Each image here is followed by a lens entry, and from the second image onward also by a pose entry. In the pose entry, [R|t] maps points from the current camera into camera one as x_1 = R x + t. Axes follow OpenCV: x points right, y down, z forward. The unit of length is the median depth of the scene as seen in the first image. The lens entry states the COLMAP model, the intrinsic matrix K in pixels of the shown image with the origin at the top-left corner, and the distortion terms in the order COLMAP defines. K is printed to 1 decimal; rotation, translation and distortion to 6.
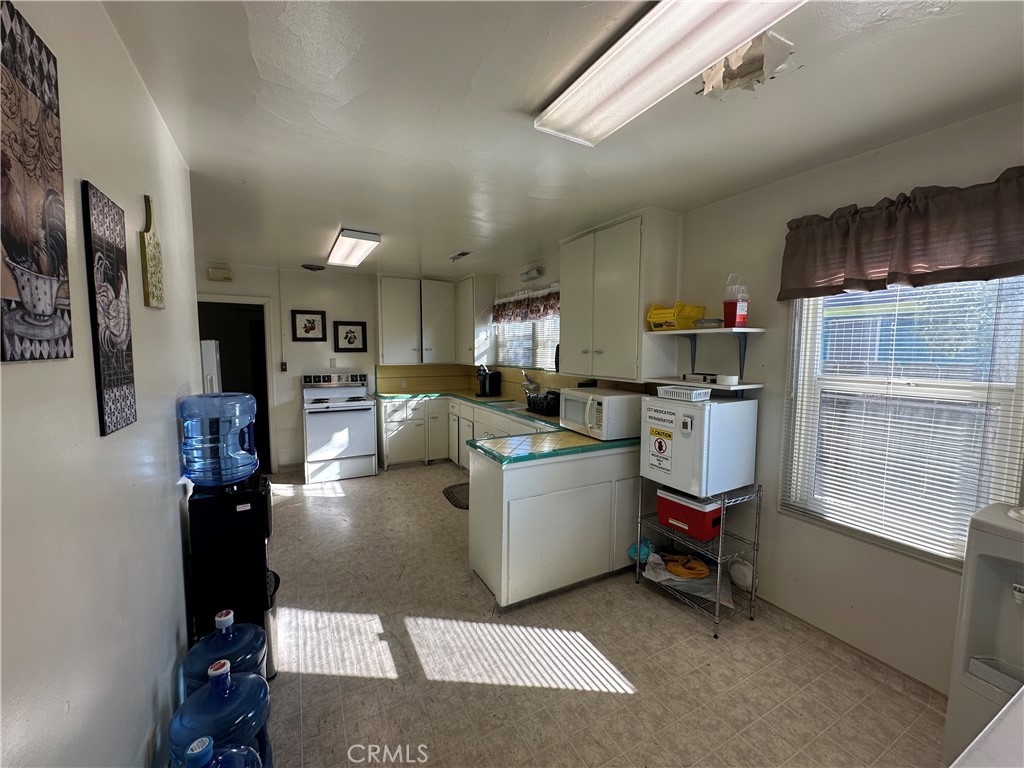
lens RADIAL K [[407.8, 0, 512.0], [0, 407.8, 384.0], [0, 0, 1]] dist [-0.006537, 0.000327]
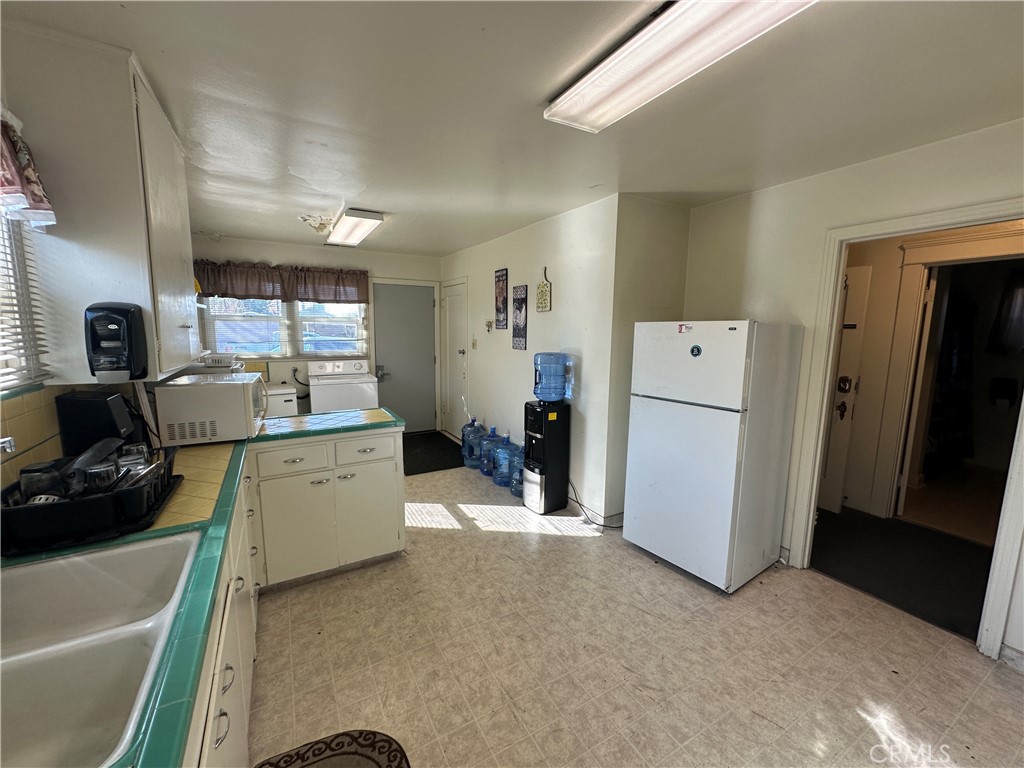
lens RADIAL K [[407.8, 0, 512.0], [0, 407.8, 384.0], [0, 0, 1]] dist [-0.006537, 0.000327]
pose [[-0.999502, -0.014724, -0.027898, -0.384423], [-0.020581, 0.974600, 0.223004, -0.190075], [0.023906, 0.223467, -0.974418, 2.201427]]
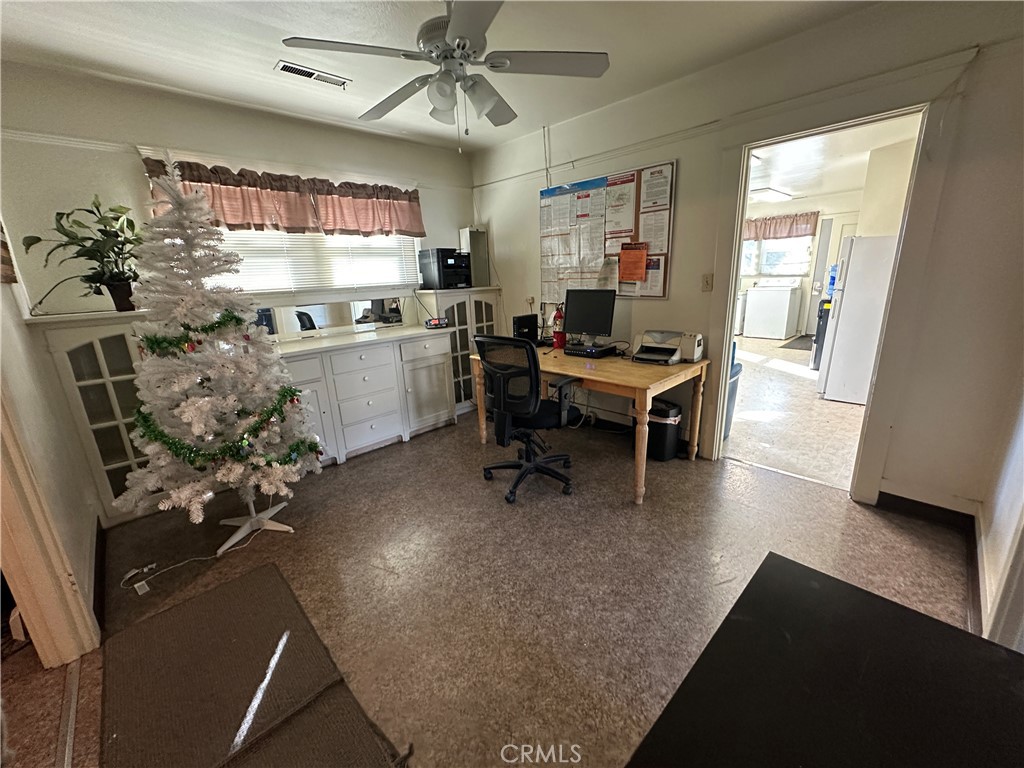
lens RADIAL K [[407.8, 0, 512.0], [0, 407.8, 384.0], [0, 0, 1]] dist [-0.006537, 0.000327]
pose [[-0.261519, -0.251193, 0.931939, -2.244175], [0.125030, 0.948590, 0.290767, -0.223420], [-0.957066, 0.192561, -0.216668, 3.022582]]
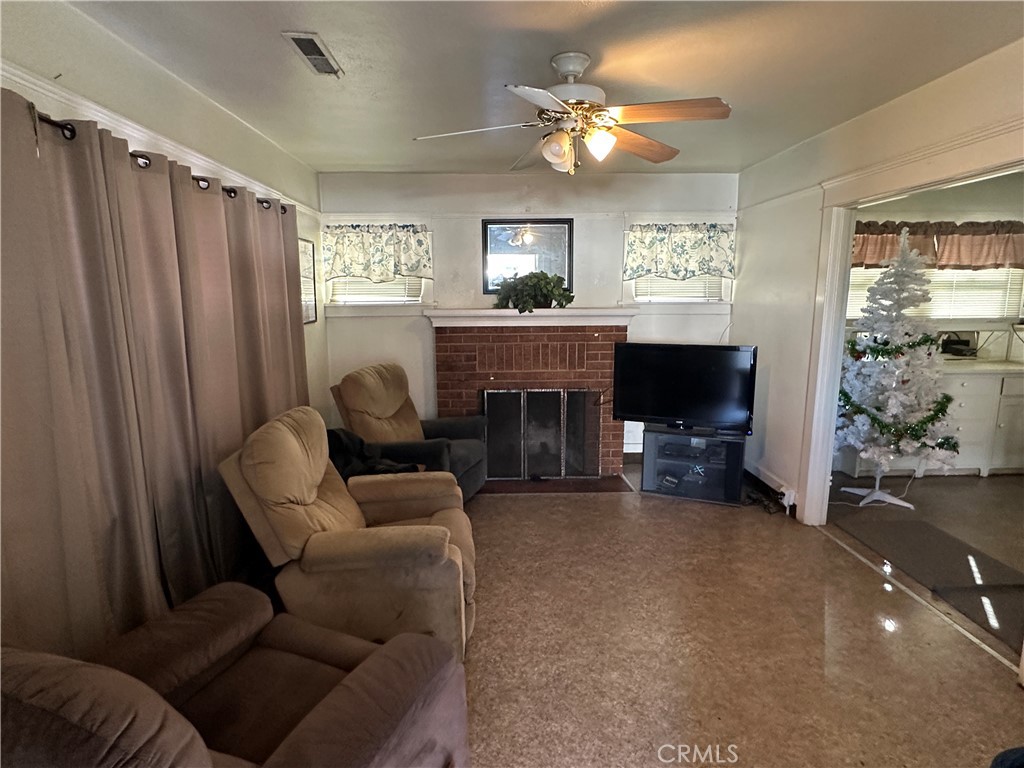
lens RADIAL K [[563.2, 0, 512.0], [0, 563.2, 384.0], [0, 0, 1]] dist [-0.001877, -0.000602]
pose [[0.453231, -0.150690, 0.878564, -3.302219], [0.086172, 0.988398, 0.125075, -0.362806], [-0.887218, 0.019020, 0.460958, 3.692664]]
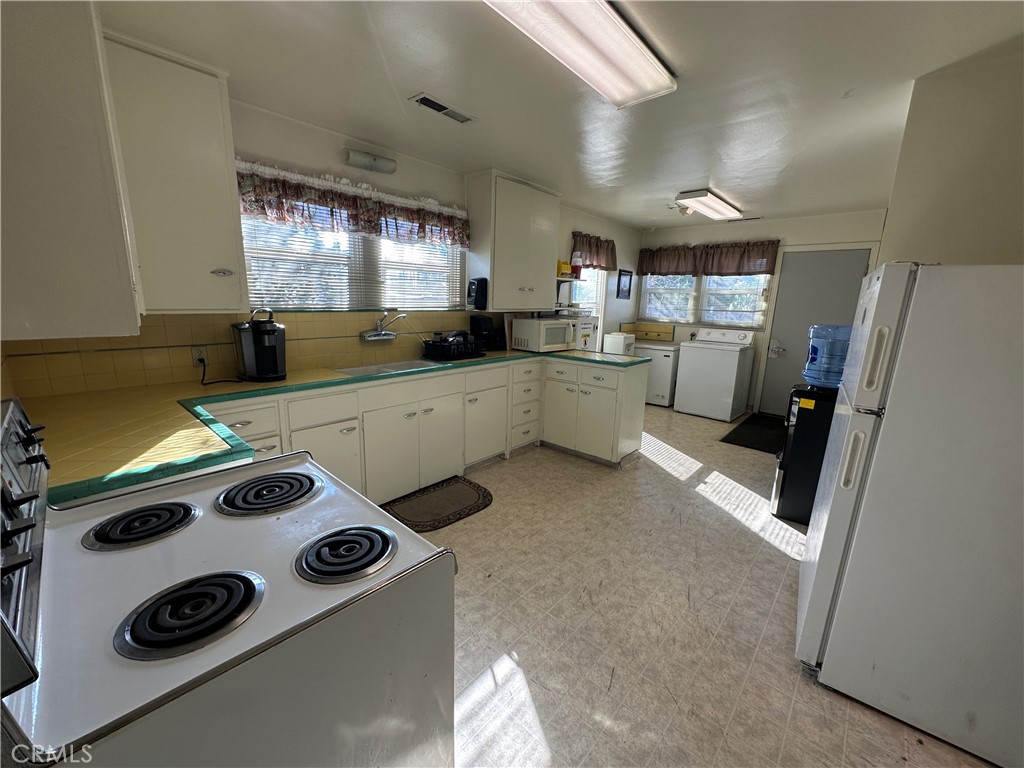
lens RADIAL K [[407.8, 0, 512.0], [0, 407.8, 384.0], [0, 0, 1]] dist [-0.006537, 0.000327]
pose [[-0.335381, -0.210422, 0.918282, -1.310197], [0.053422, 0.968920, 0.241536, -0.136522], [-0.940567, 0.130063, -0.313716, 1.971121]]
